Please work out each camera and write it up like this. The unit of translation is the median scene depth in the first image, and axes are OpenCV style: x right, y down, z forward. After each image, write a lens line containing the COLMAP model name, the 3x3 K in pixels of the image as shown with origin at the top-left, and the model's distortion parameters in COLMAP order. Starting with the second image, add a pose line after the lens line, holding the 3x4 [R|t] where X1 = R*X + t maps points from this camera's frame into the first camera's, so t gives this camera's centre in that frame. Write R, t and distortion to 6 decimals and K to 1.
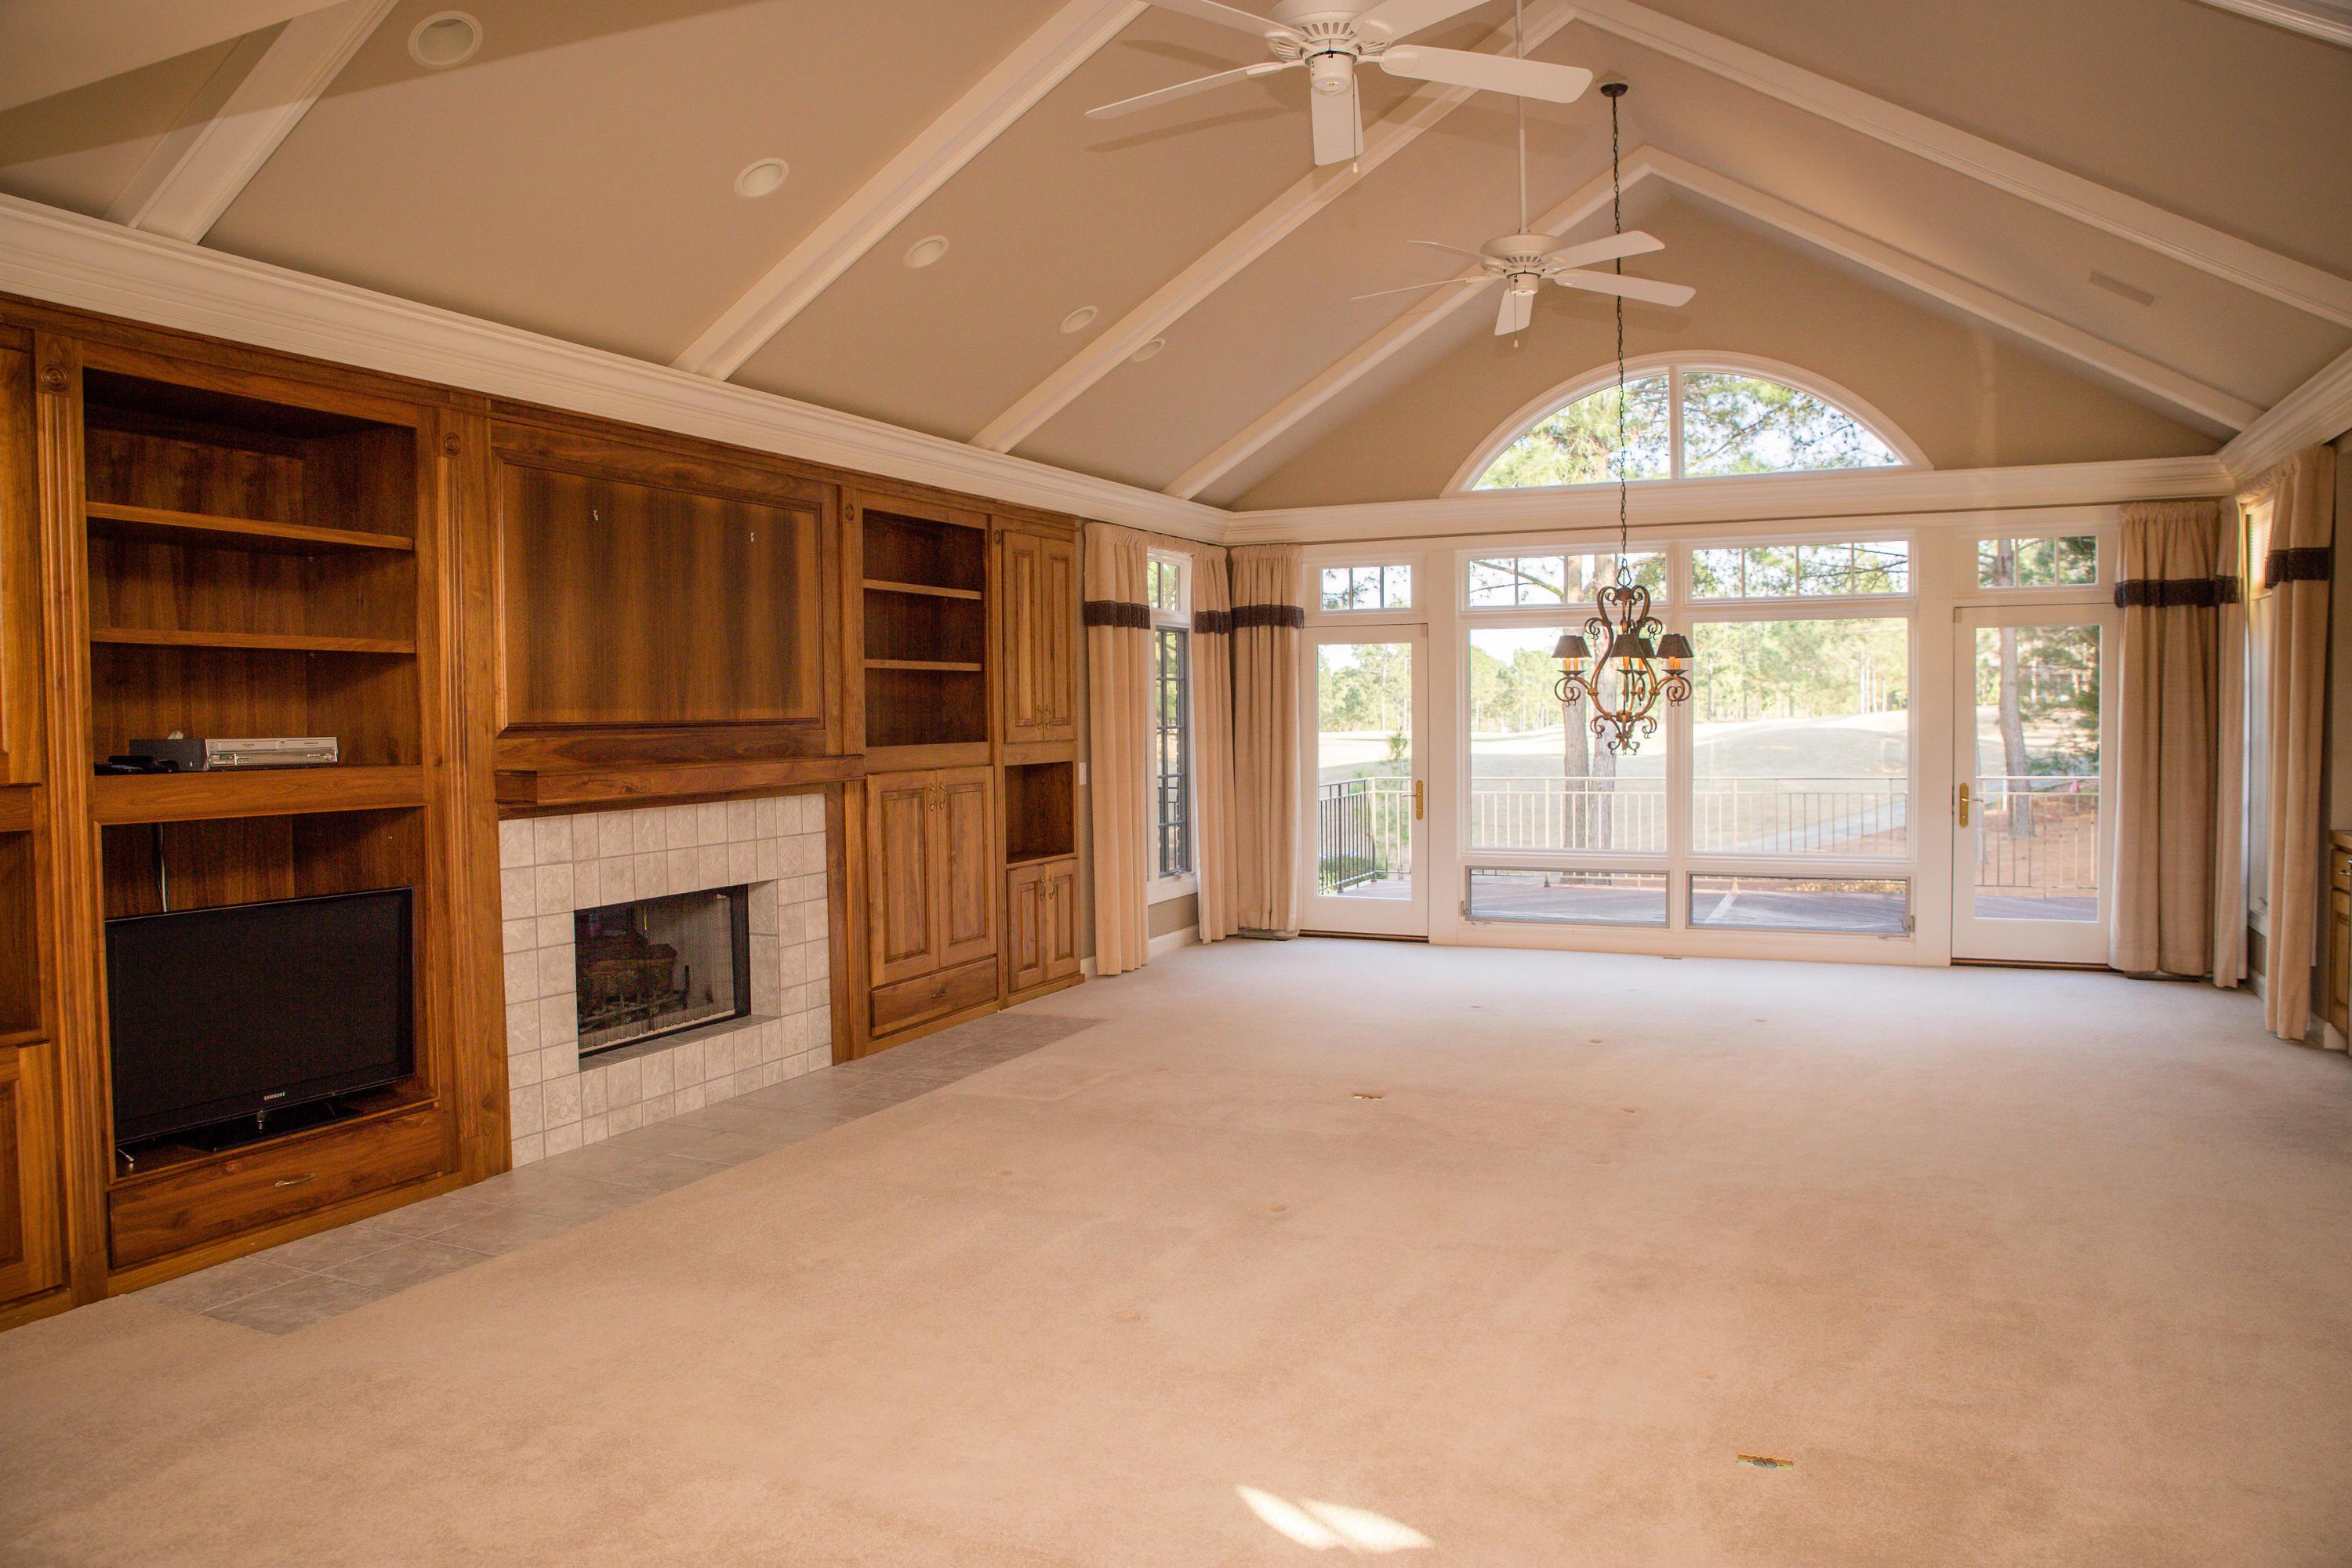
lens RADIAL K [[1651.4, 0, 1176.0], [0, 1651.4, 784.0], [0, 0, 1]] dist [-0.069317, -0.000179]
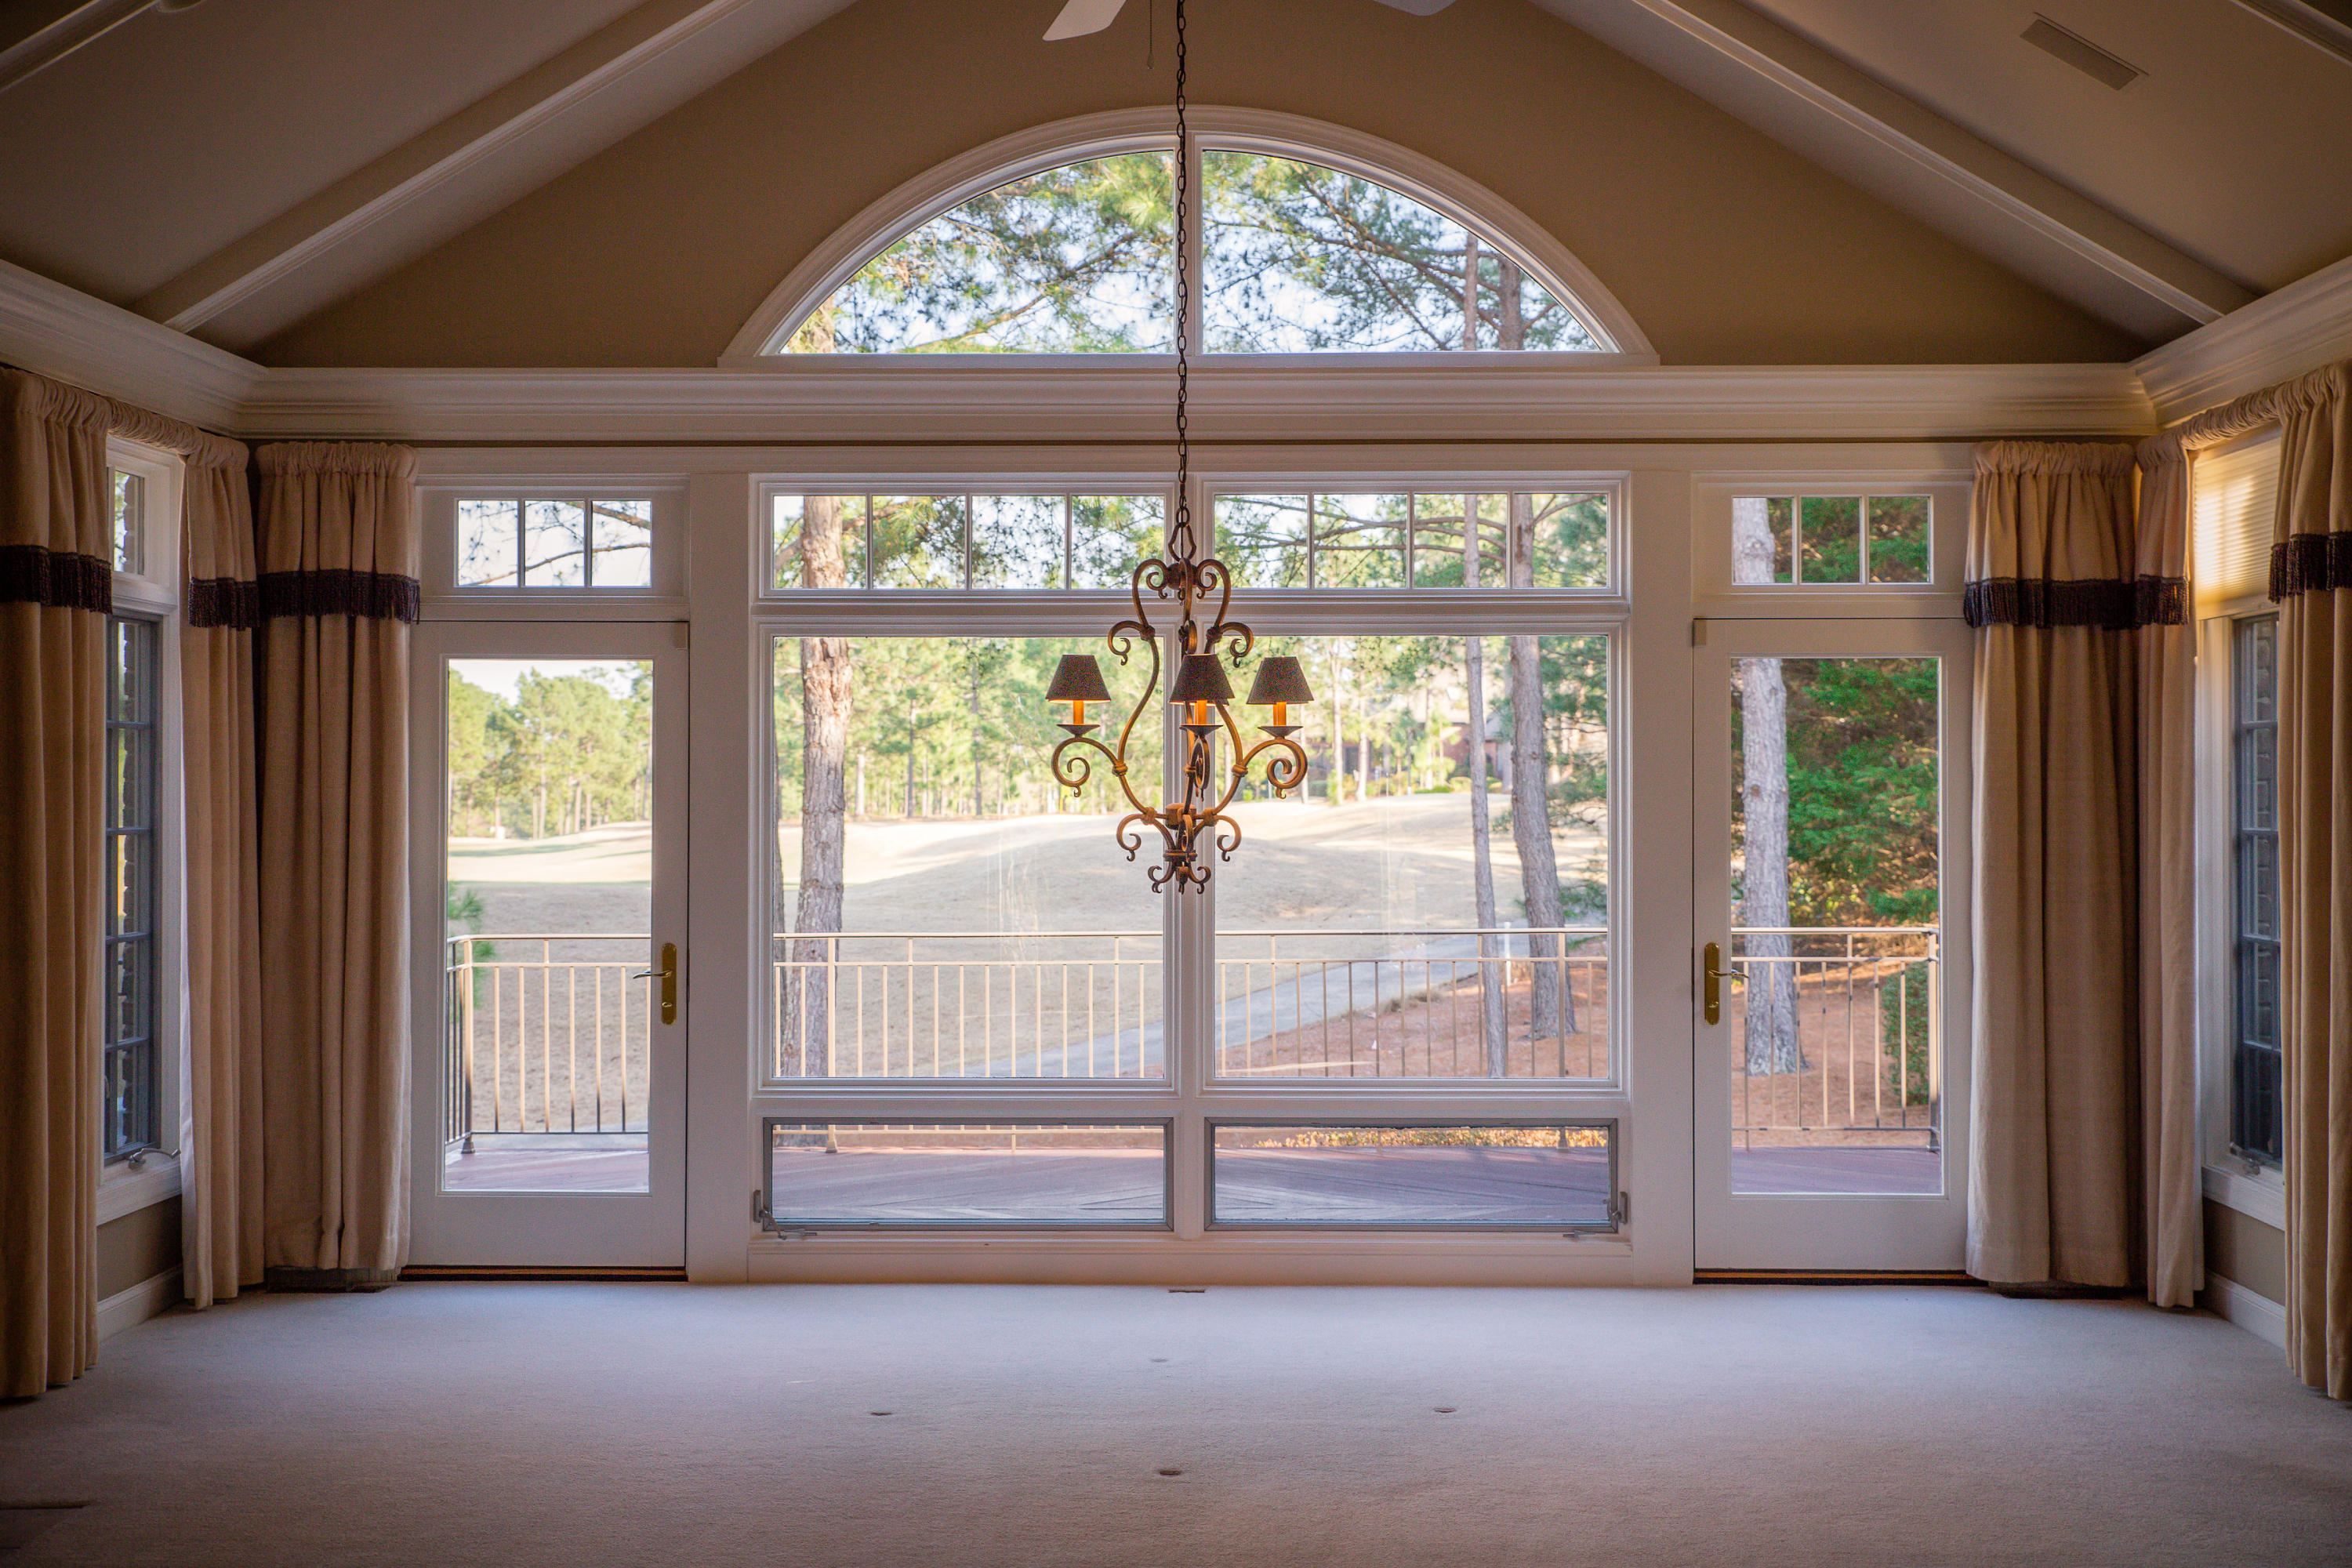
lens RADIAL K [[3246.0, 0, 1176.0], [0, 3246.0, 784.0], [0, 0, 1]] dist [0.042742, 0.052042]
pose [[0.918705, 0.012693, 0.394741, -0.095917], [0.006141, 0.998904, -0.046412, -0.003896], [-0.394897, 0.045063, 0.917619, 0.066253]]
